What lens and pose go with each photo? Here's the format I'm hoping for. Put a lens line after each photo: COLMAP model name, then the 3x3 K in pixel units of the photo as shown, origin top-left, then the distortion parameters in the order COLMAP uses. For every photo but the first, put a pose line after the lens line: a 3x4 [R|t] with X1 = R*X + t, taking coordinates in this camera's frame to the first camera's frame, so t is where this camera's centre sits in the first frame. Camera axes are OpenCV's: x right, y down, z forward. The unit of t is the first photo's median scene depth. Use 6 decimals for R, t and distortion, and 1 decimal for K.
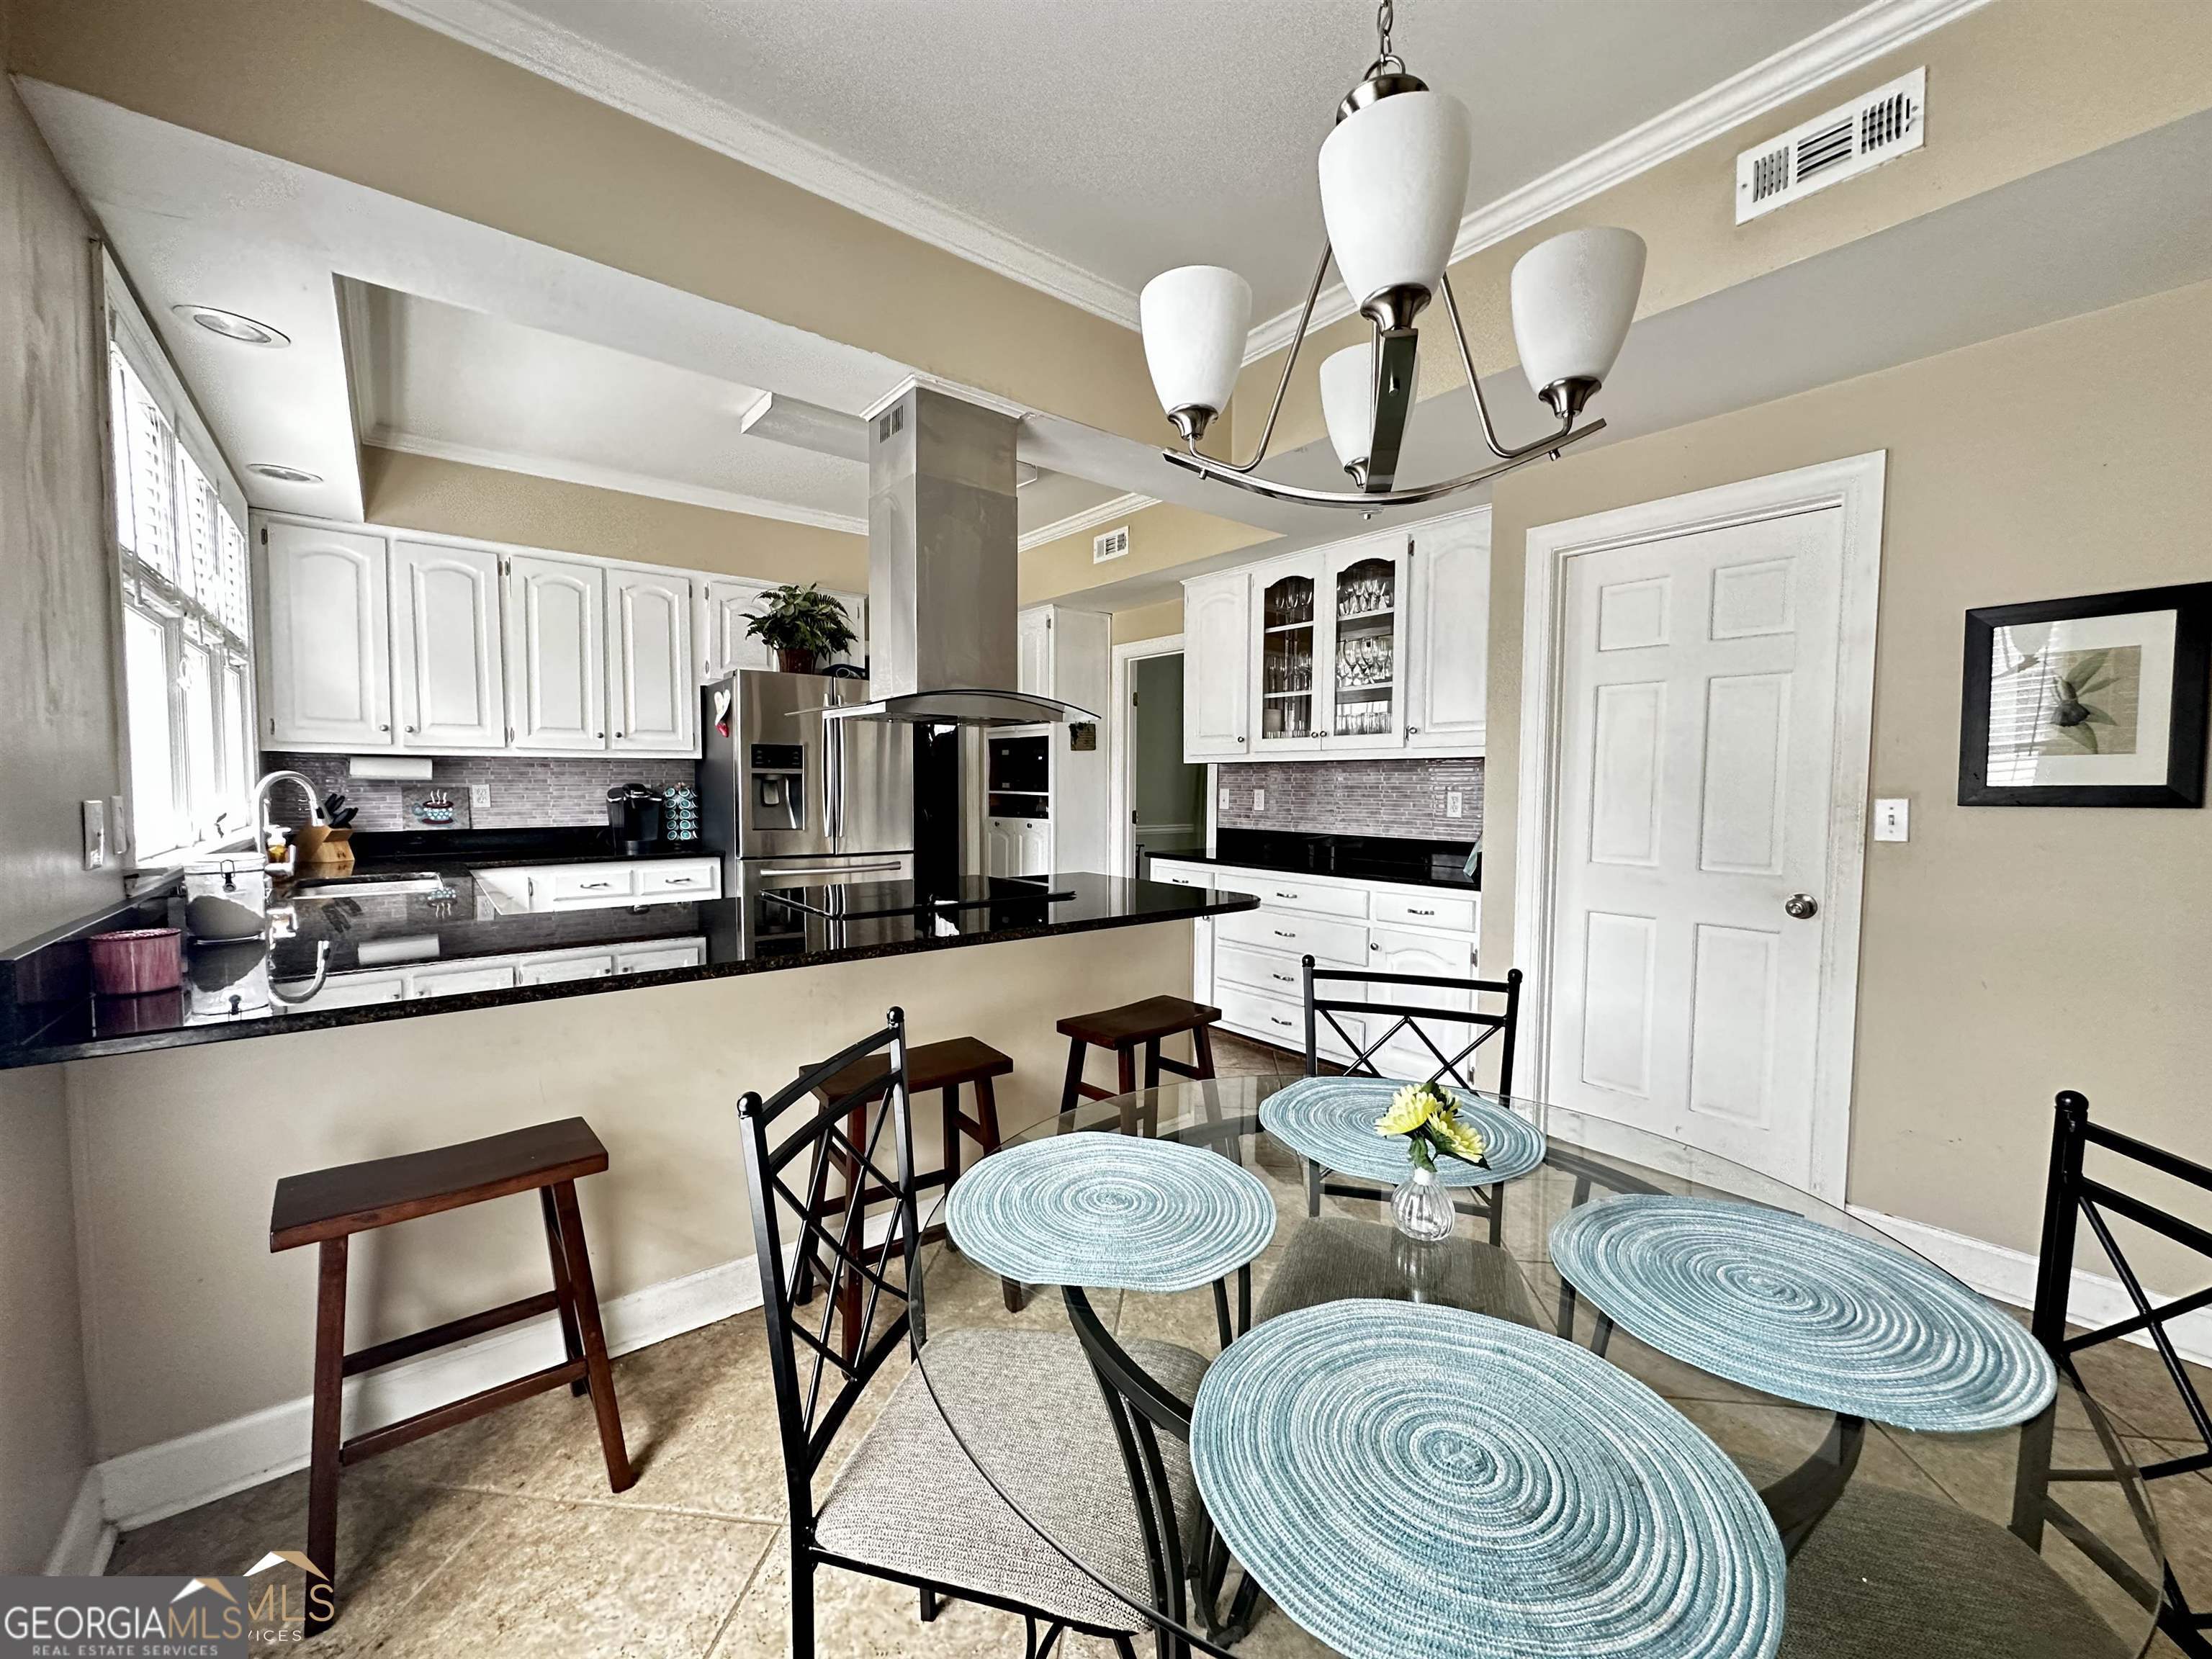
lens RADIAL K [[879.1, 0, 1108.1], [0, 879.1, 832.4], [0, 0, 1]] dist [-0.007074, 0.001006]
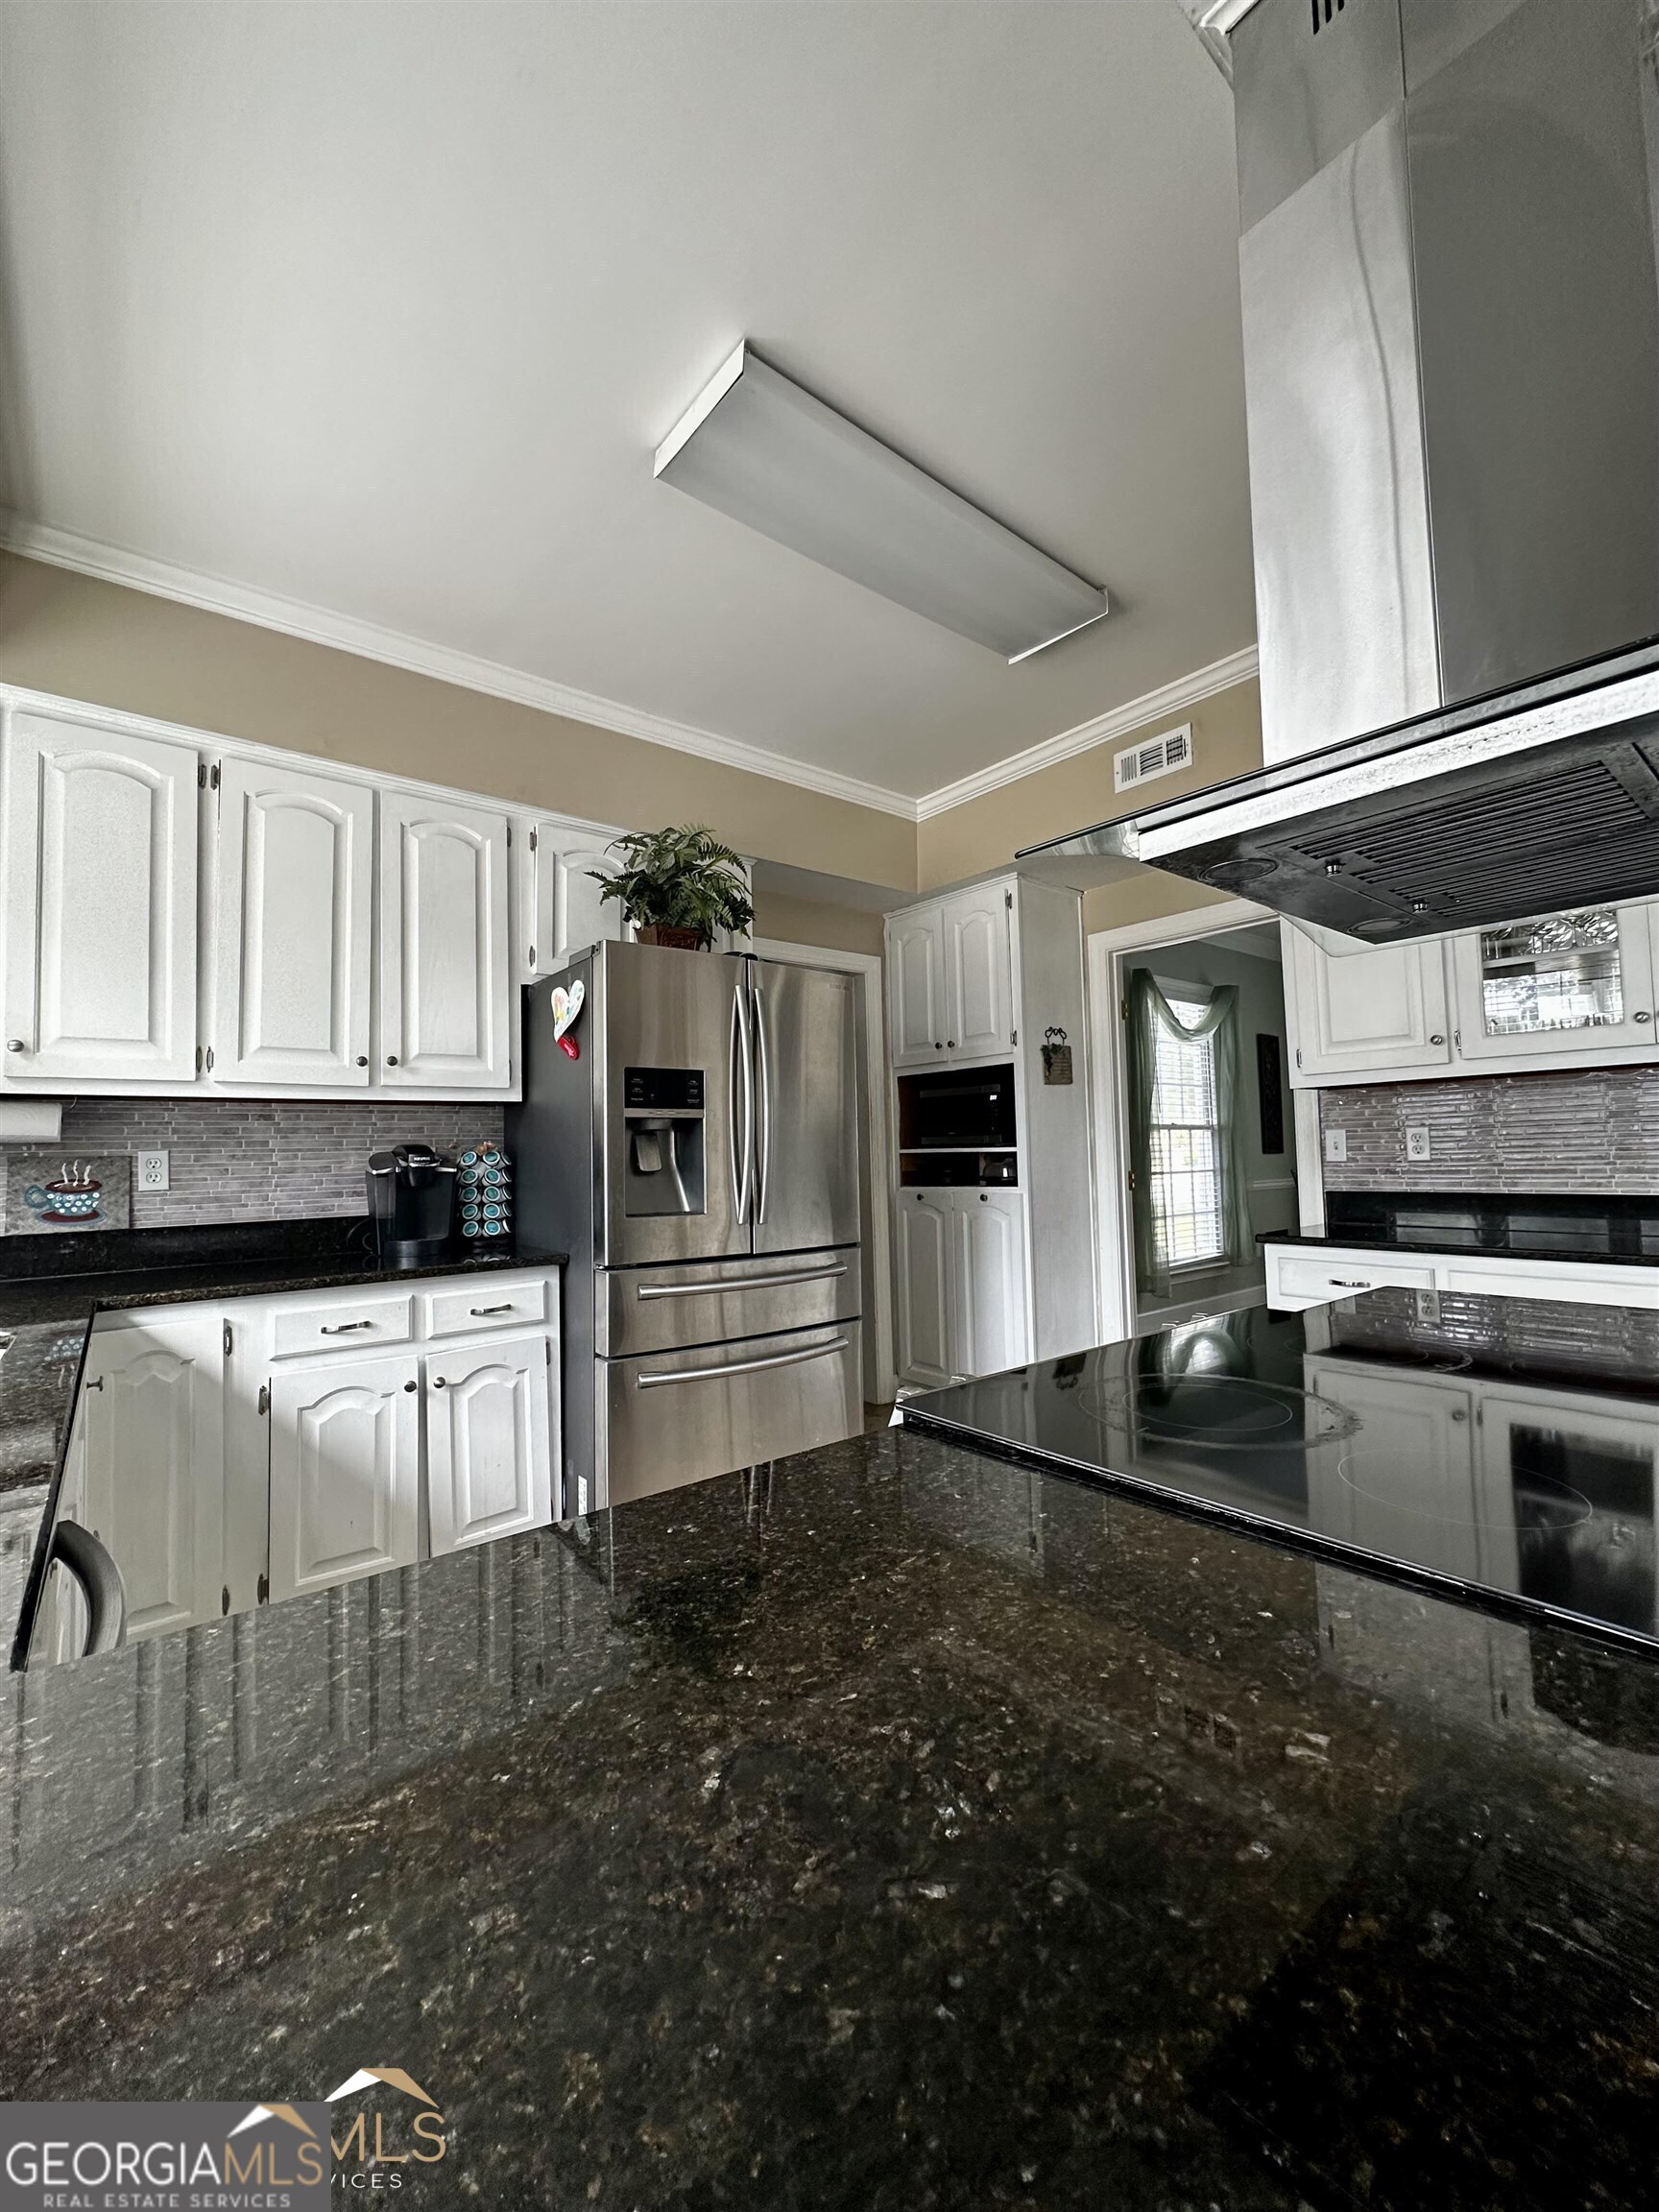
lens RADIAL K [[879.1, 0, 829.8], [0, 879.1, 1107.2], [0, 0, 1]] dist [-0.007074, 0.001006]
pose [[0.999598, -0.028340, -0.001135, -0.260955], [0.028030, 0.993197, -0.113023, -0.004873], [0.004330, 0.112945, 0.993592, 0.412912]]
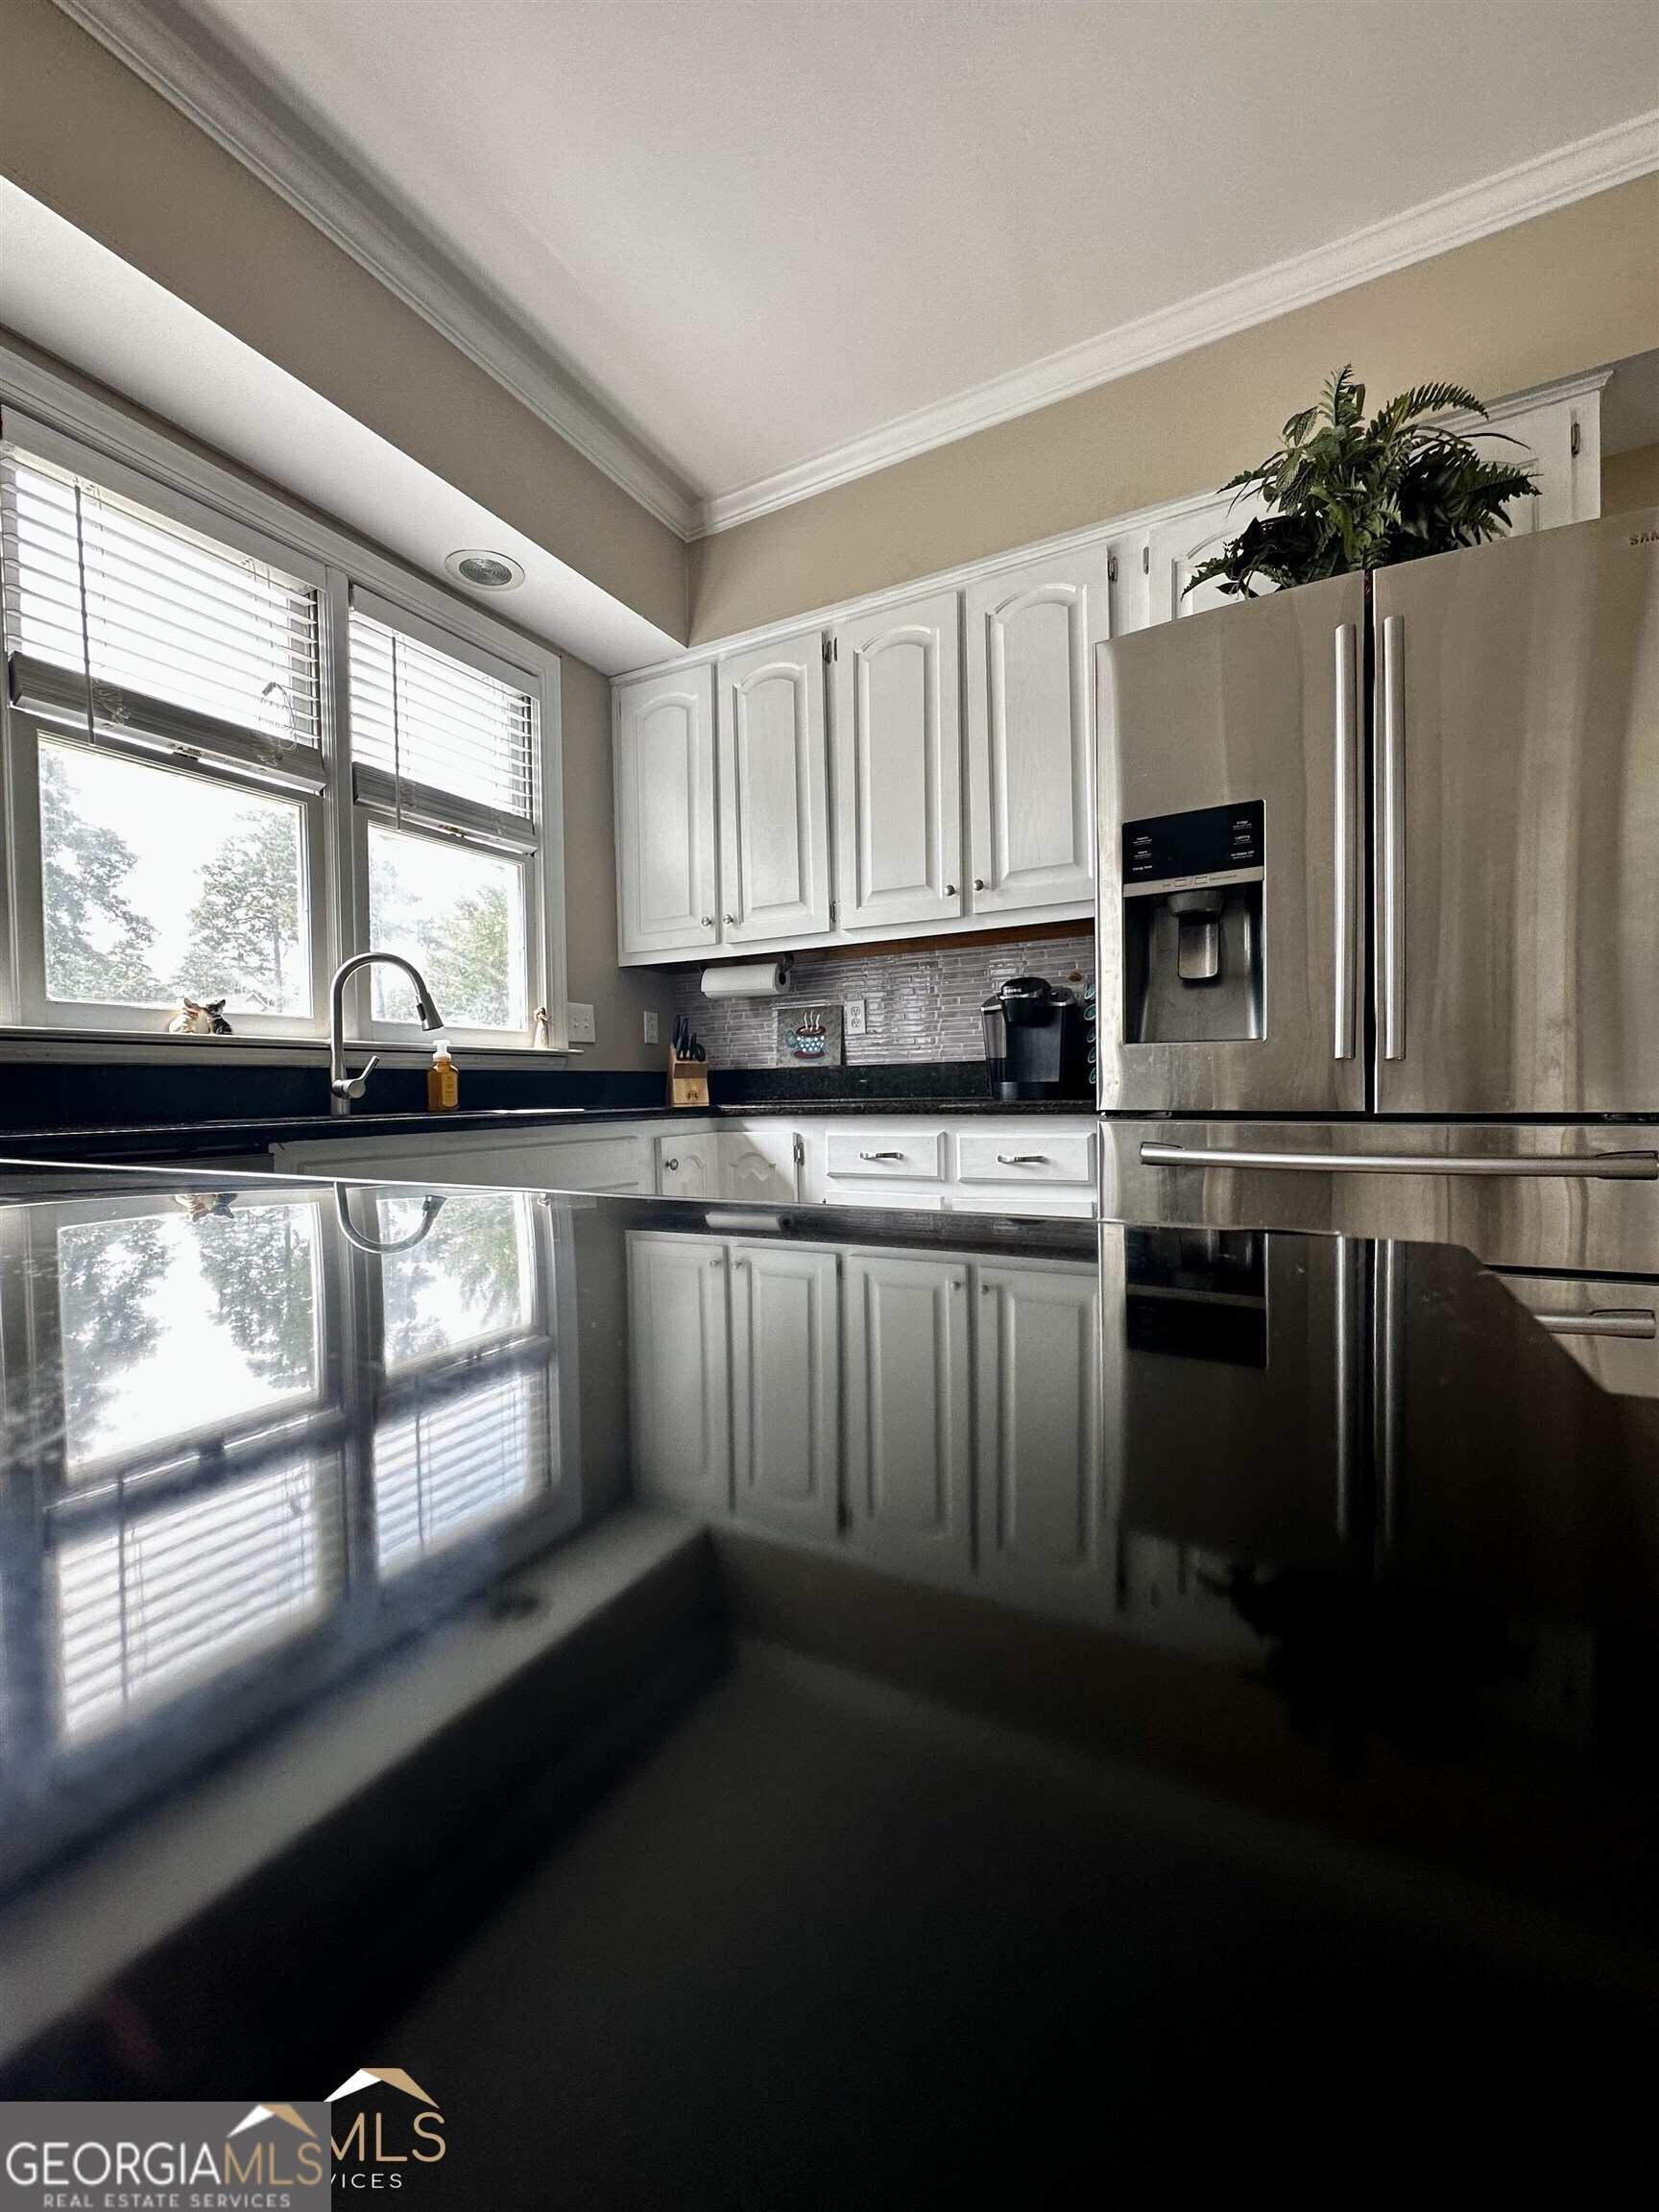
lens RADIAL K [[879.1, 0, 834.5], [0, 879.1, 1106.8], [0, 0, 1]] dist [-0.007074, 0.001006]
pose [[0.389901, 0.008494, -0.920817, -0.090584], [-0.032691, 0.999455, -0.004623, 0.031211], [0.920276, 0.031905, 0.389967, 0.704641]]
